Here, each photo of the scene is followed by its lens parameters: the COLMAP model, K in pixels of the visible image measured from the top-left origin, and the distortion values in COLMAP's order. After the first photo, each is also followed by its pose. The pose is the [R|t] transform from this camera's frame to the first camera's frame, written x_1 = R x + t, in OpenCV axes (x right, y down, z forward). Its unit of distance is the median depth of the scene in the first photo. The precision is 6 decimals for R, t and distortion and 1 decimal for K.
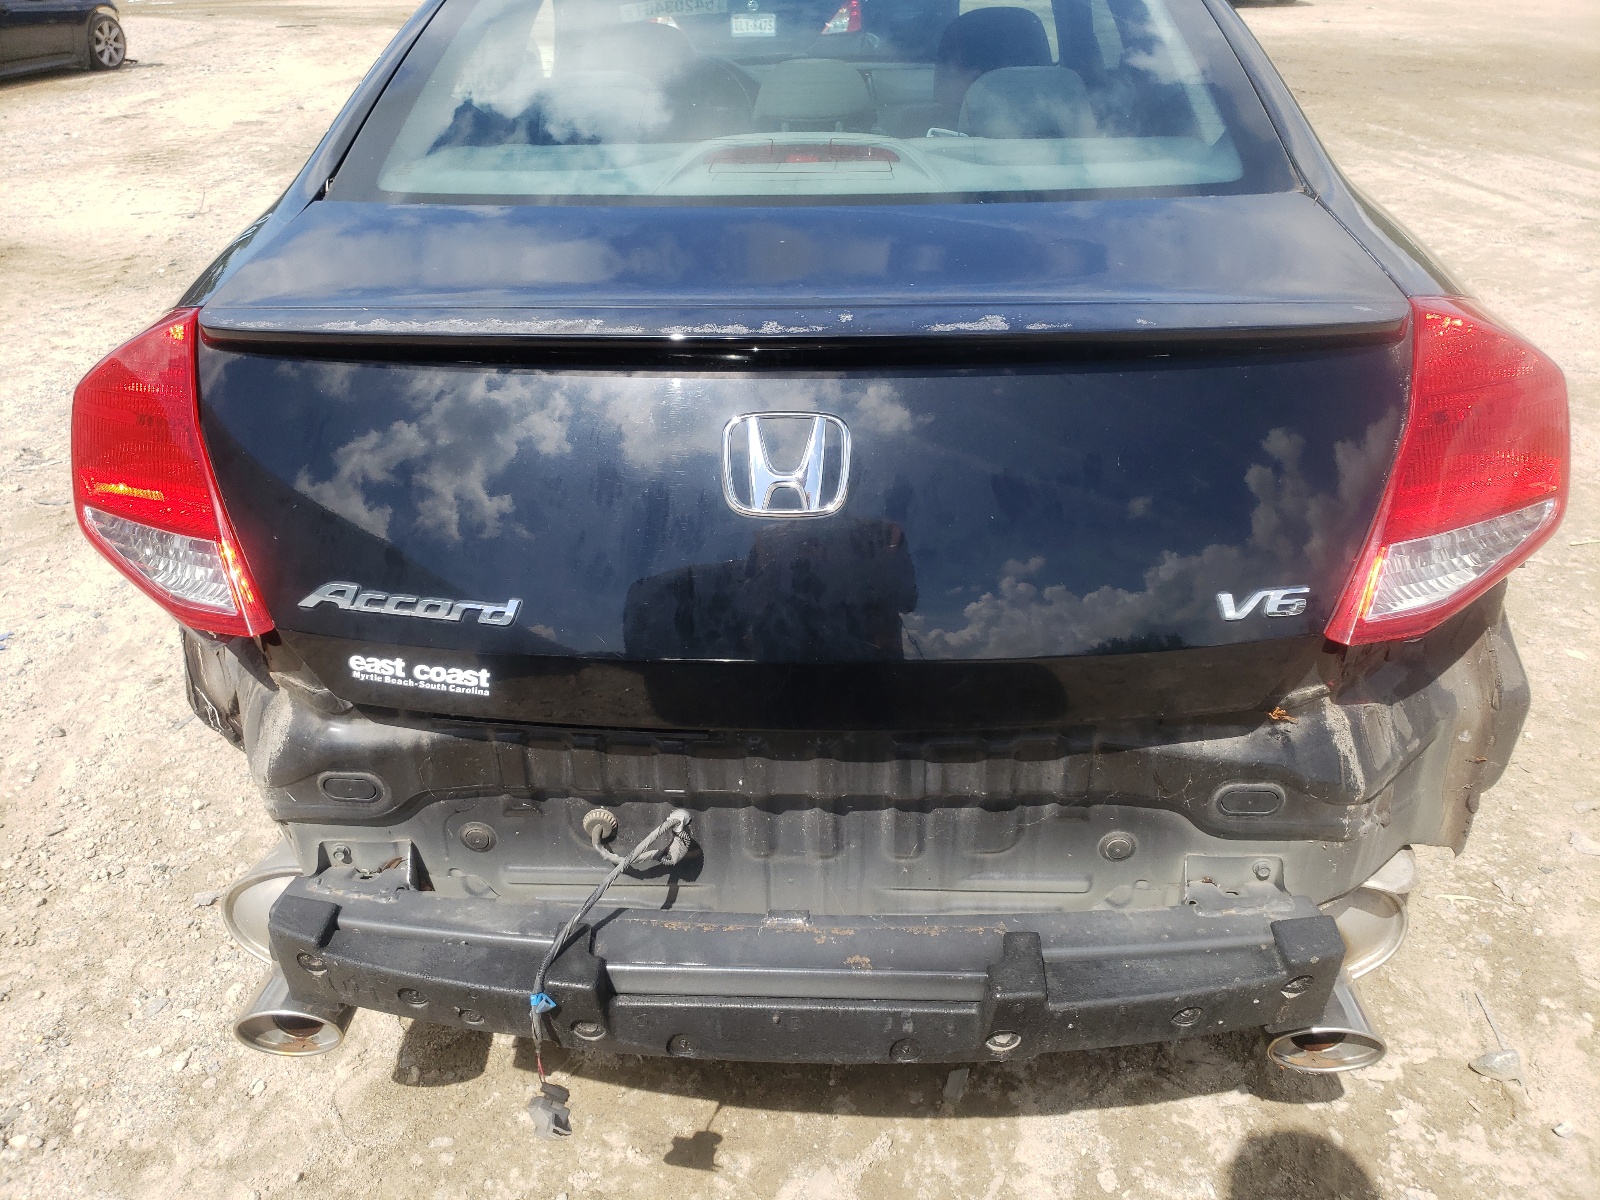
lens RADIAL K [[1234.2, 0, 799.9], [0, 1234.2, 584.4], [0, 0, 1]] dist [0.028156, -0.005213]
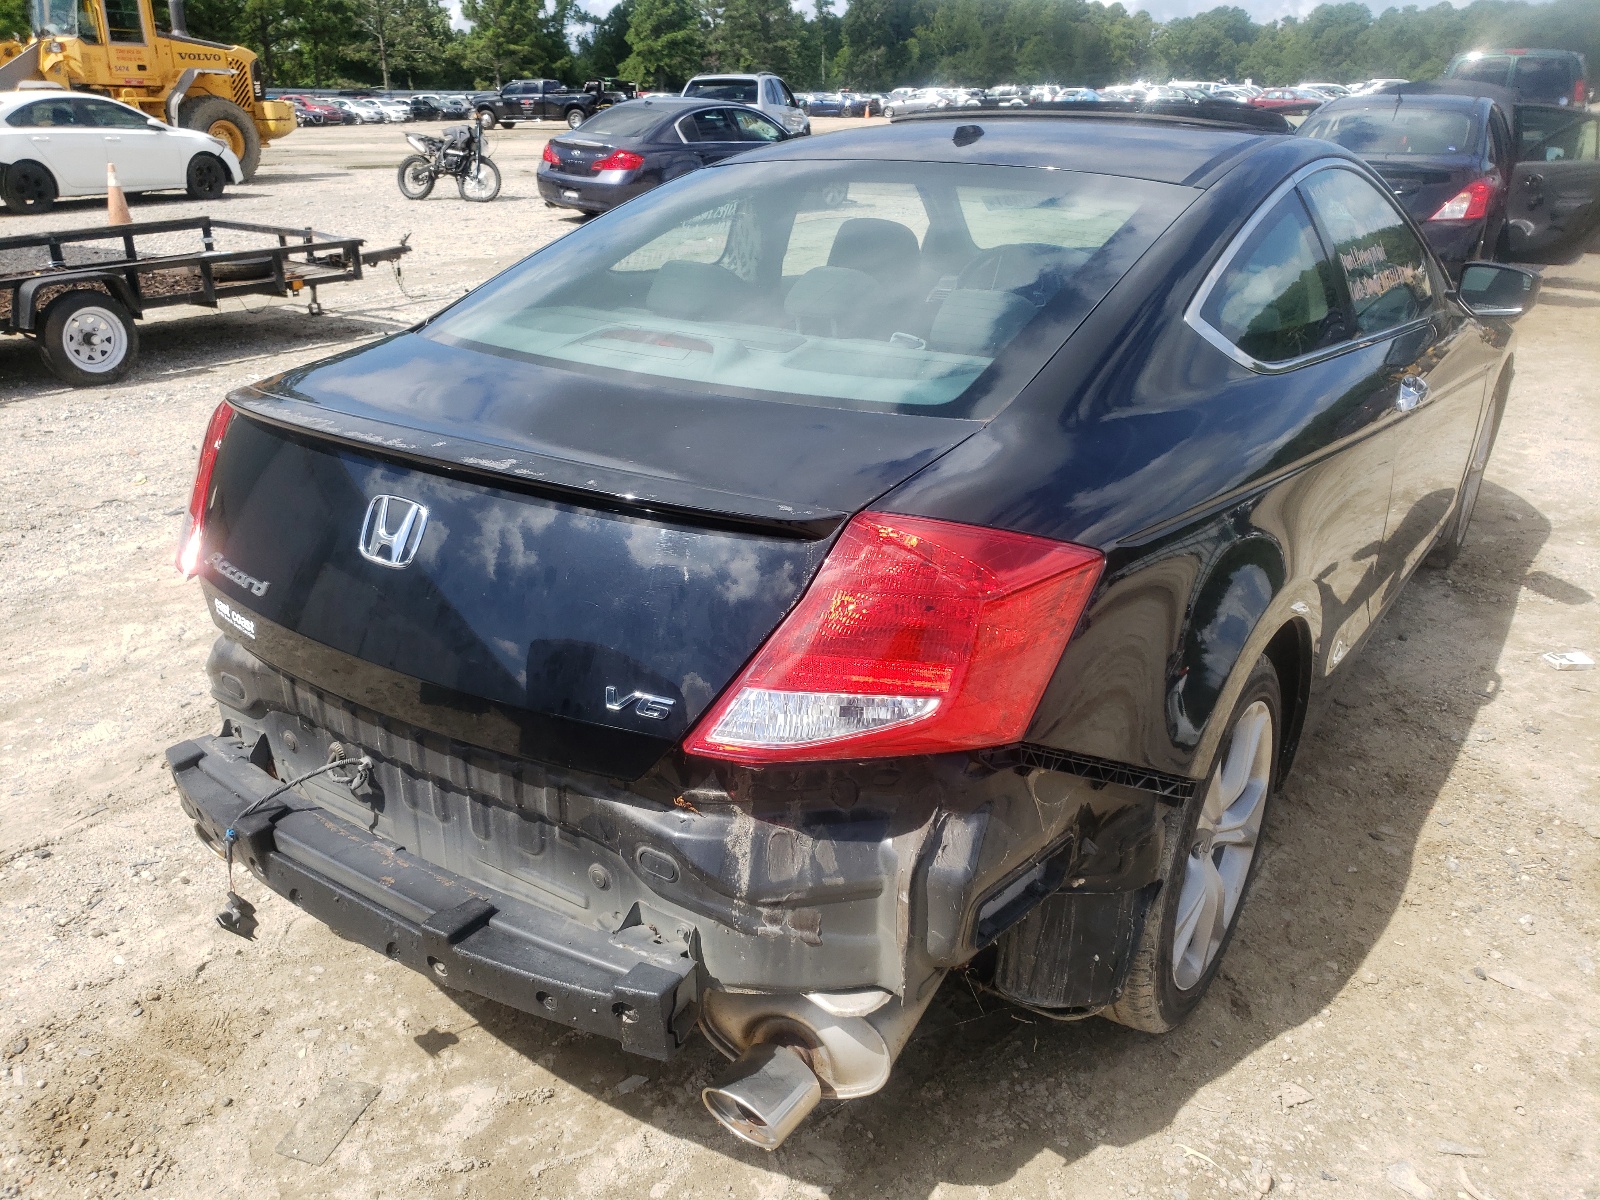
lens RADIAL K [[1234.2, 0, 790.1], [0, 1234.2, 608.6], [0, 0, 1]] dist [0.028156, -0.005213]
pose [[0.847455, 0.218331, -0.483891, 0.794031], [-0.260388, 0.965286, -0.020491, -0.068748], [0.462620, 0.143365, 0.874888, -0.065965]]
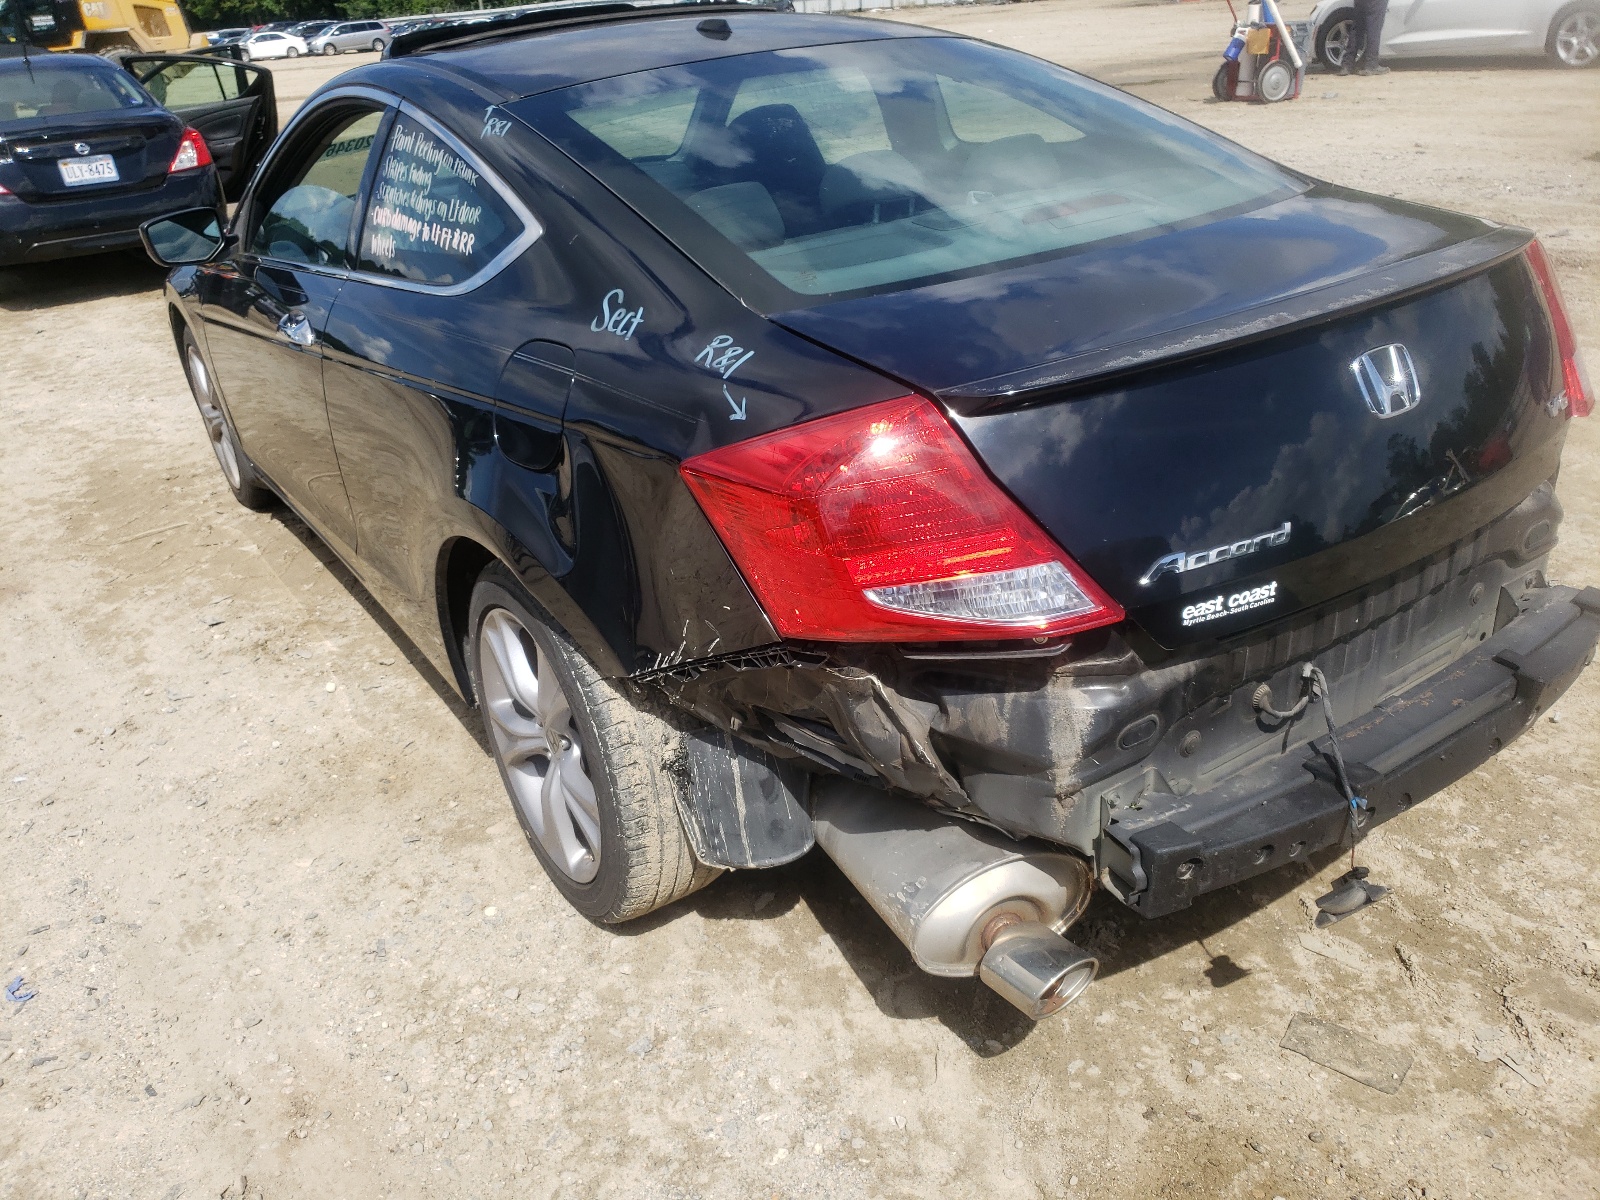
lens RADIAL K [[1234.2, 0, 788.4], [0, 1234.2, 604.1], [0, 0, 1]] dist [0.028156, -0.005213]
pose [[0.810846, -0.305674, 0.499092, -0.974837], [0.332420, 0.942401, 0.037120, -0.095819], [-0.481691, 0.135809, 0.865754, 0.060714]]
